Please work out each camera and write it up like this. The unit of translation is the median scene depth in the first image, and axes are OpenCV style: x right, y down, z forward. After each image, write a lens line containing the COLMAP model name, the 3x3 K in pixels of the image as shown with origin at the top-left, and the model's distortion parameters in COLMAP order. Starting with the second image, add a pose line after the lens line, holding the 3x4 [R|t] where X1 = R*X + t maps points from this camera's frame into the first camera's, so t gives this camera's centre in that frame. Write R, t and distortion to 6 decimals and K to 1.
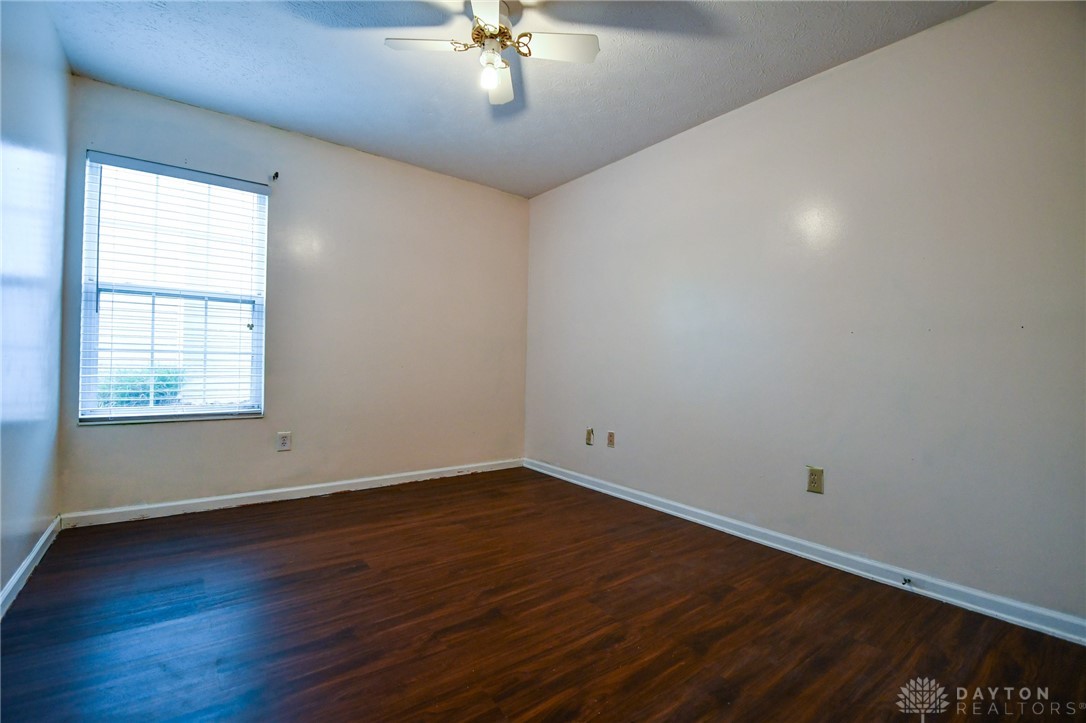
lens RADIAL K [[473.4, 0, 536.1], [0, 473.4, 361.8], [0, 0, 1]] dist [0.014585, -0.022292]
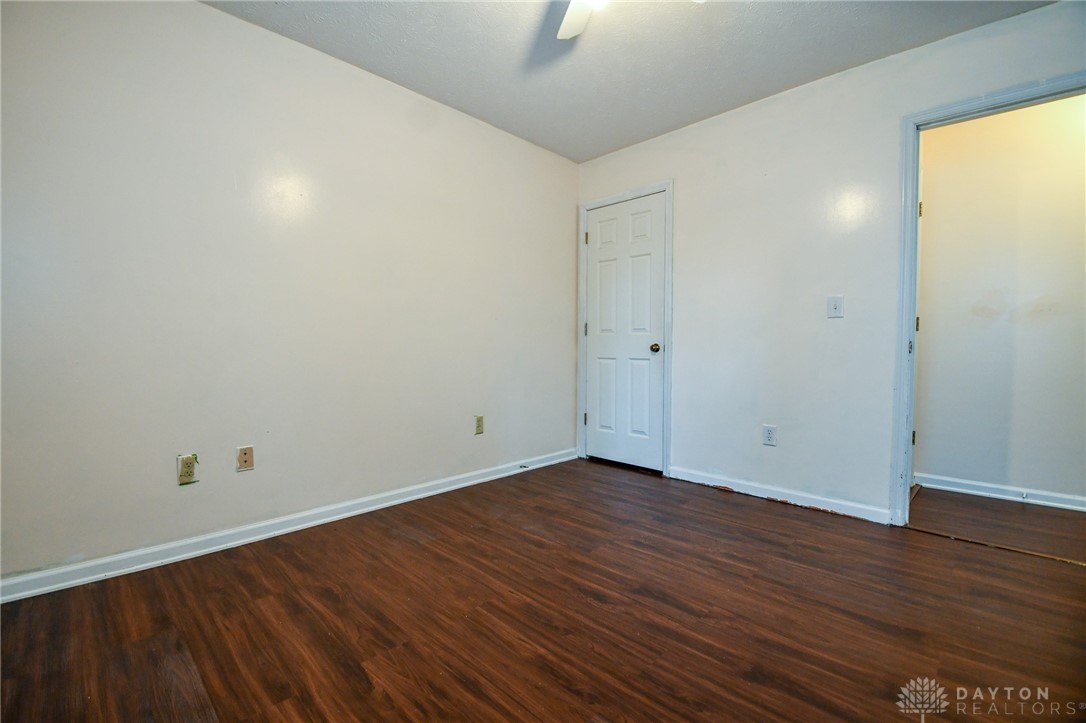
lens RADIAL K [[473.4, 0, 536.1], [0, 473.4, 361.8], [0, 0, 1]] dist [0.014585, -0.022292]
pose [[-0.138569, -0.061247, 0.988457, -0.781924], [-0.008604, 0.998123, 0.060640, -0.016355], [-0.990315, -0.000102, -0.138836, 1.033928]]
